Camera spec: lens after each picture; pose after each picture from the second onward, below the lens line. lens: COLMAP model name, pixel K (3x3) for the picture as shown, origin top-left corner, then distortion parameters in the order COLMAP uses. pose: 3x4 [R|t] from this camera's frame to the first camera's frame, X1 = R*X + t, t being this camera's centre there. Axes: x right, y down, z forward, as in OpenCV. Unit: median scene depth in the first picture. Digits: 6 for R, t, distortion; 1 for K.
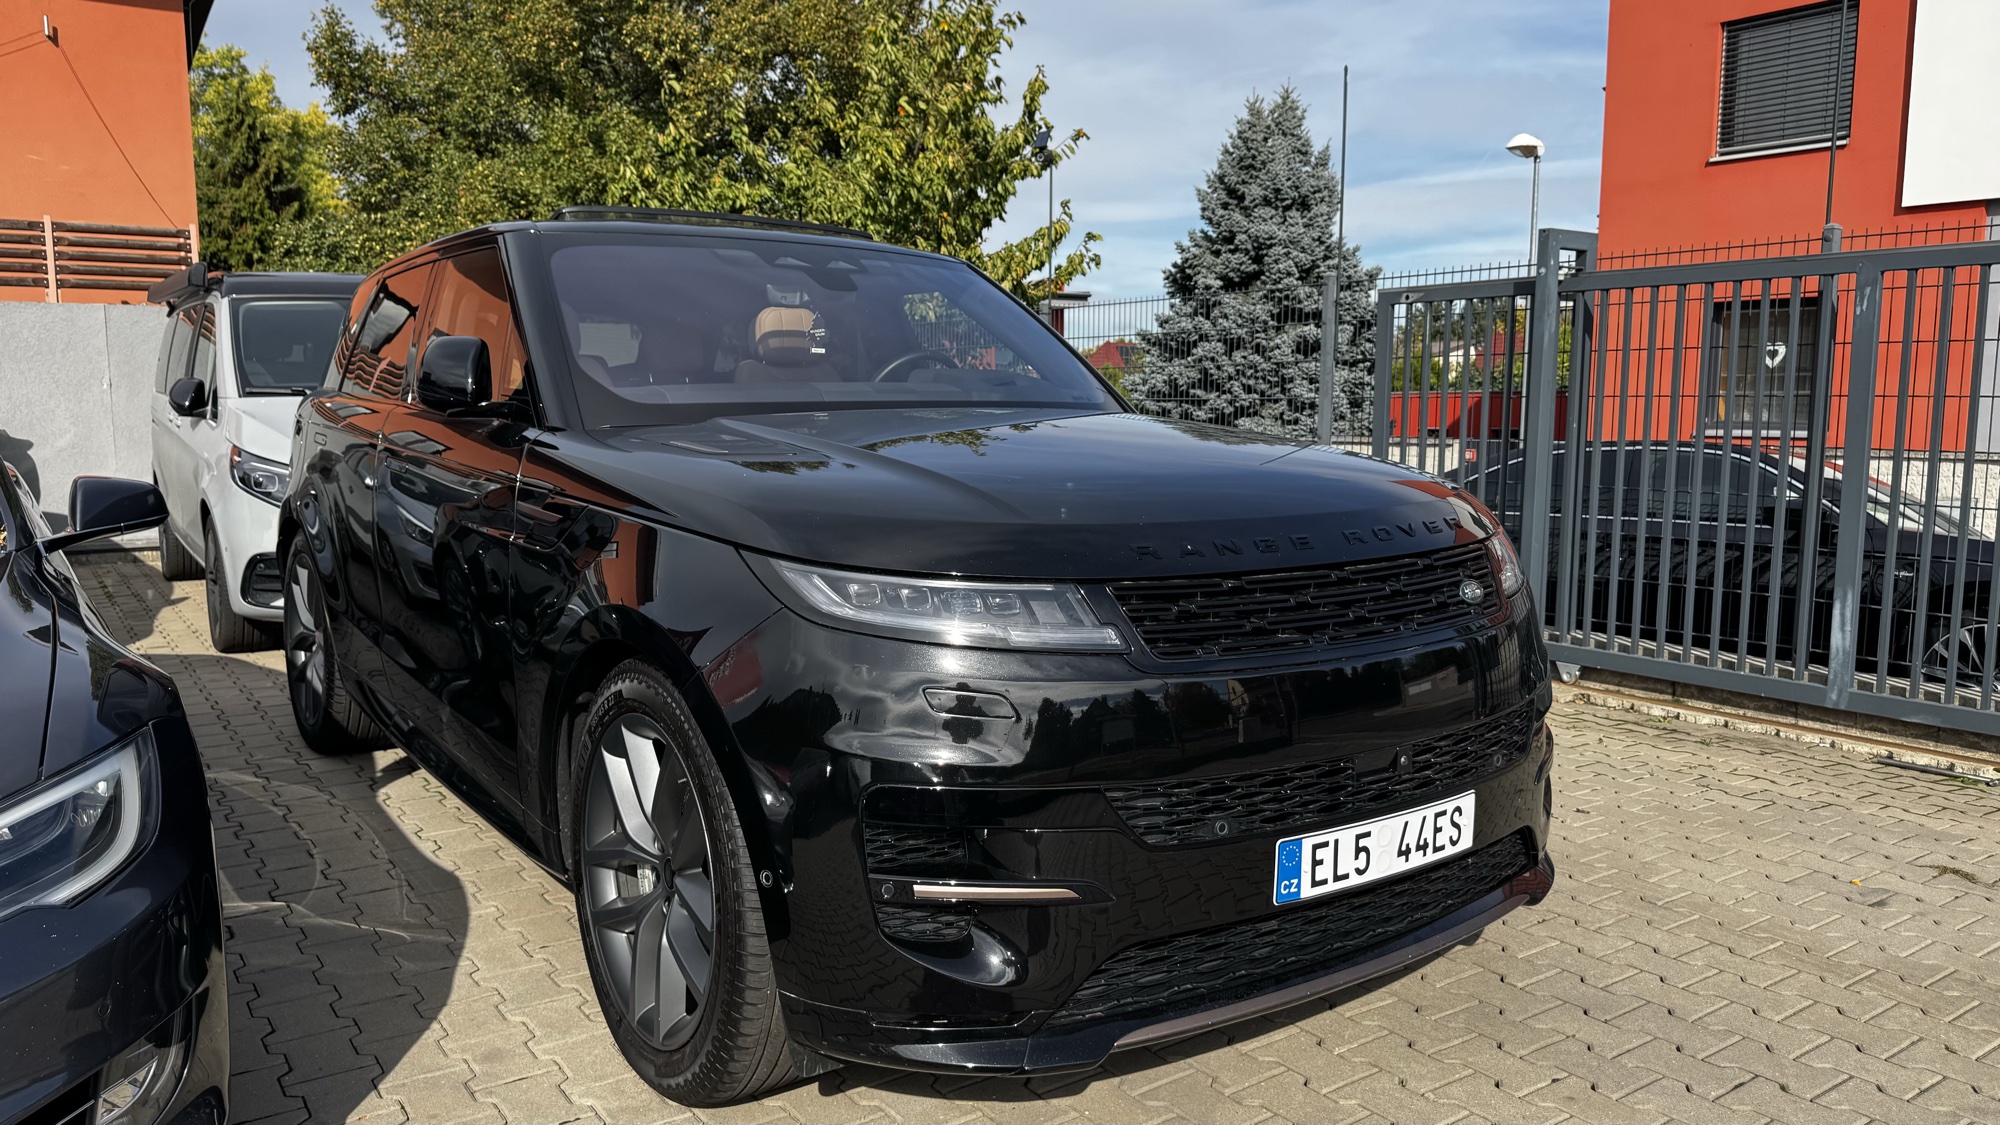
lens RADIAL K [[1410.0, 0, 1007.5], [0, 1410.0, 563.7], [0, 0, 1]] dist [0.055301, -0.070361]
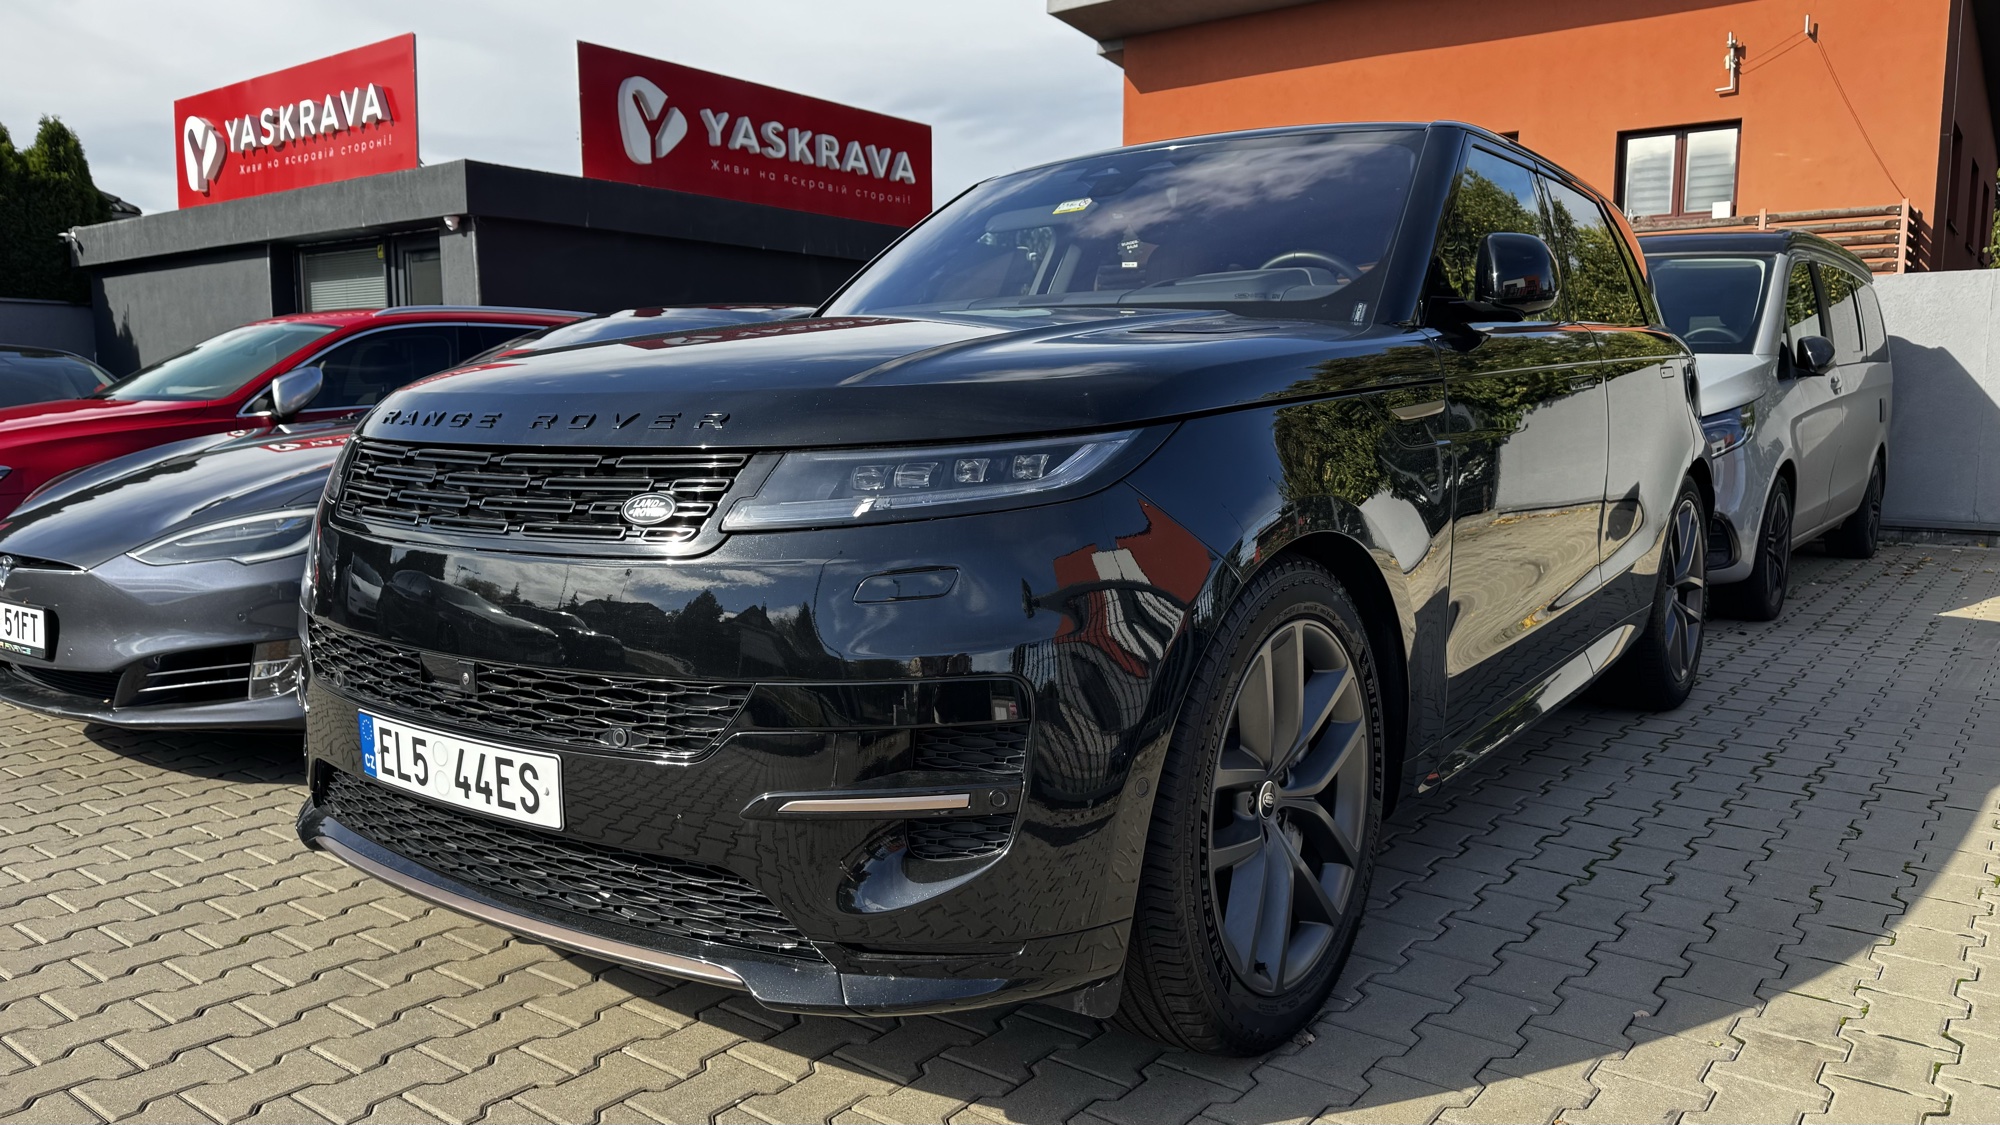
lens RADIAL K [[1410.0, 0, 999.6], [0, 1410.0, 562.2], [0, 0, 1]] dist [0.055301, -0.070361]
pose [[0.303843, 0.108870, -0.946481, 1.125873], [-0.112032, 0.990640, 0.077985, -0.031201], [0.946112, 0.082341, 0.313196, 0.984418]]
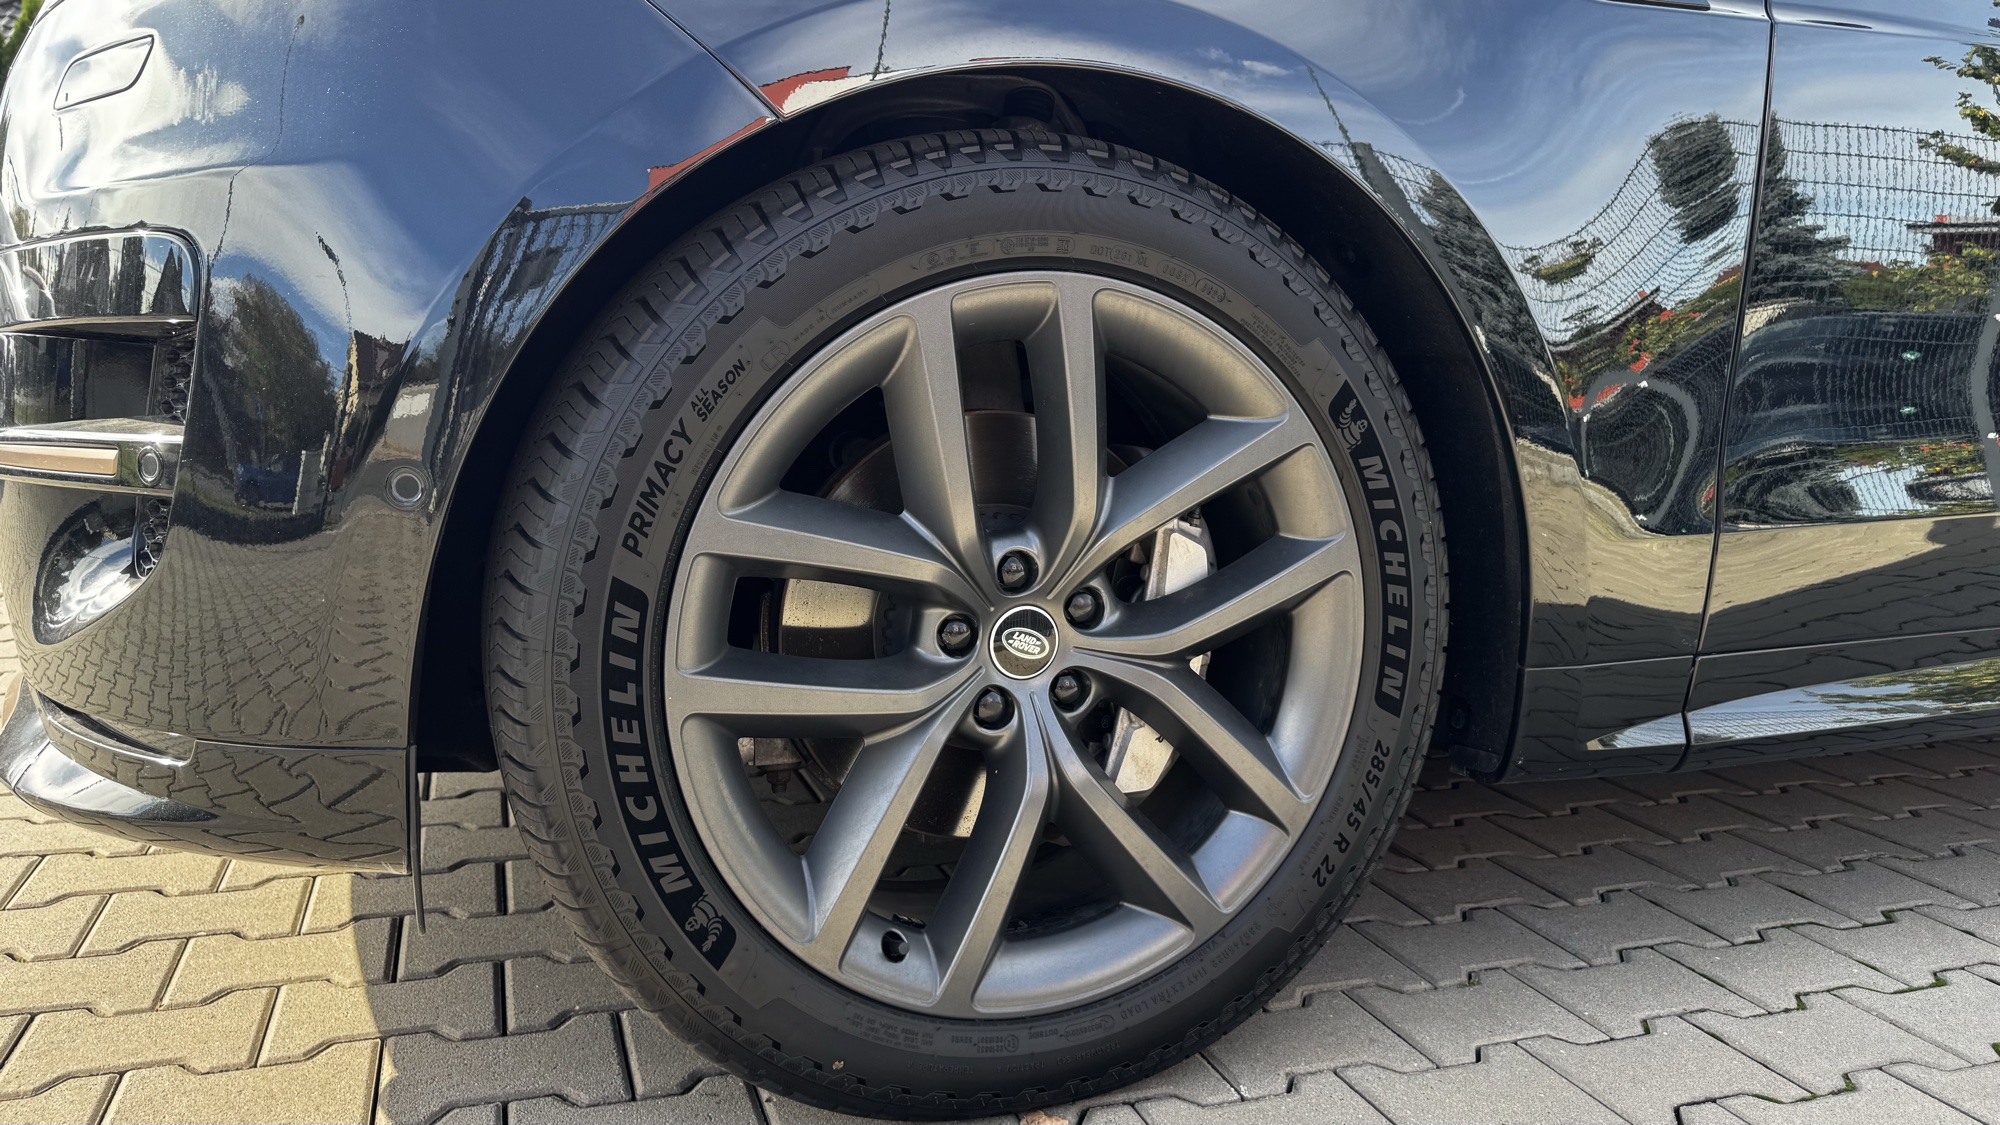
lens RADIAL K [[1410.0, 0, 984.7], [0, 1410.0, 583.7], [0, 0, 1]] dist [0.055301, -0.070361]
pose [[-0.249287, 0.152699, -0.956315, 0.771061], [-0.156231, 0.968215, 0.195325, 0.066128], [0.955745, 0.198098, -0.217507, 1.529325]]
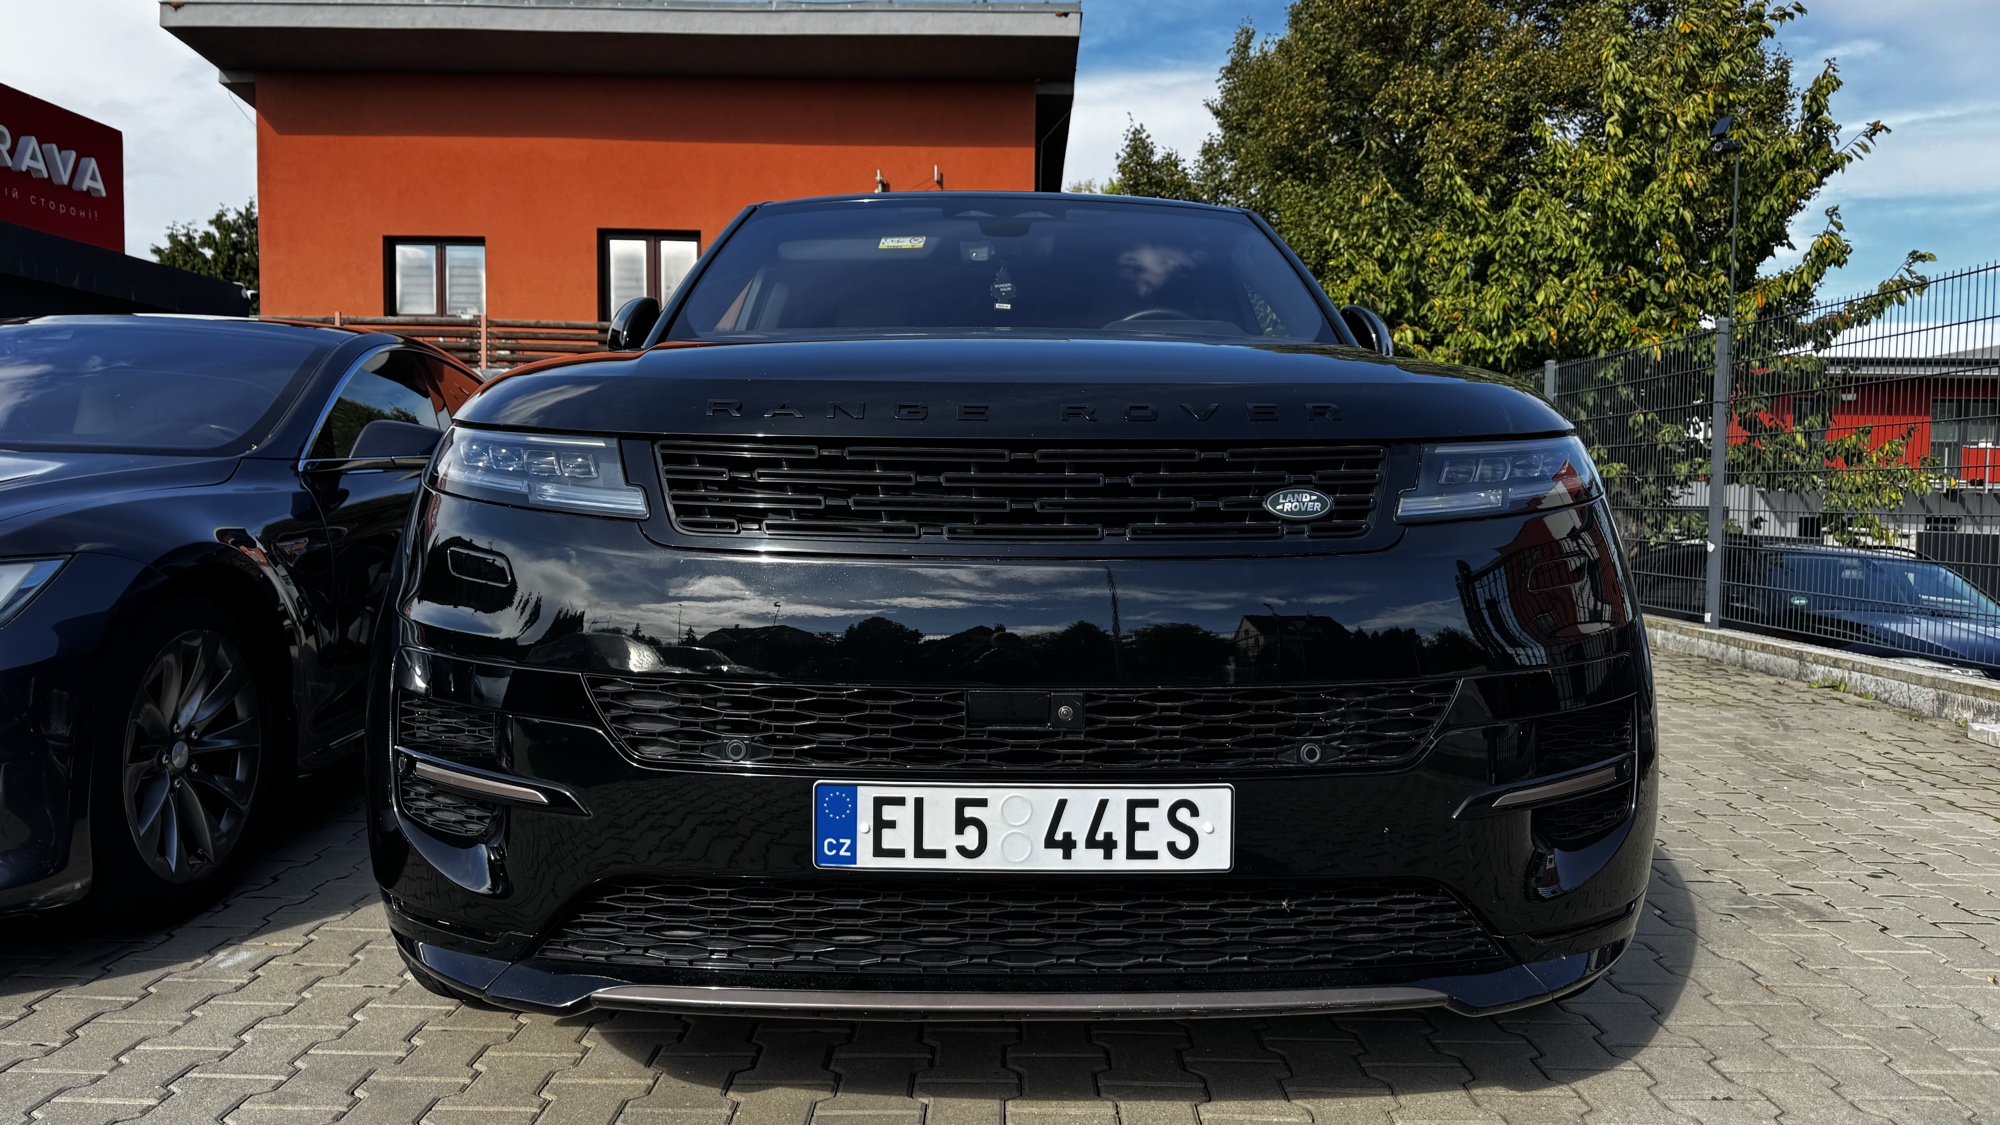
lens RADIAL K [[1410.0, 0, 1010.2], [0, 1410.0, 519.9], [0, 0, 1]] dist [0.055301, -0.070361]
pose [[0.816274, 0.021523, -0.577264, 0.634927], [-0.078045, 0.994252, -0.073288, 0.092761], [0.572369, 0.104876, 0.813262, 0.379859]]
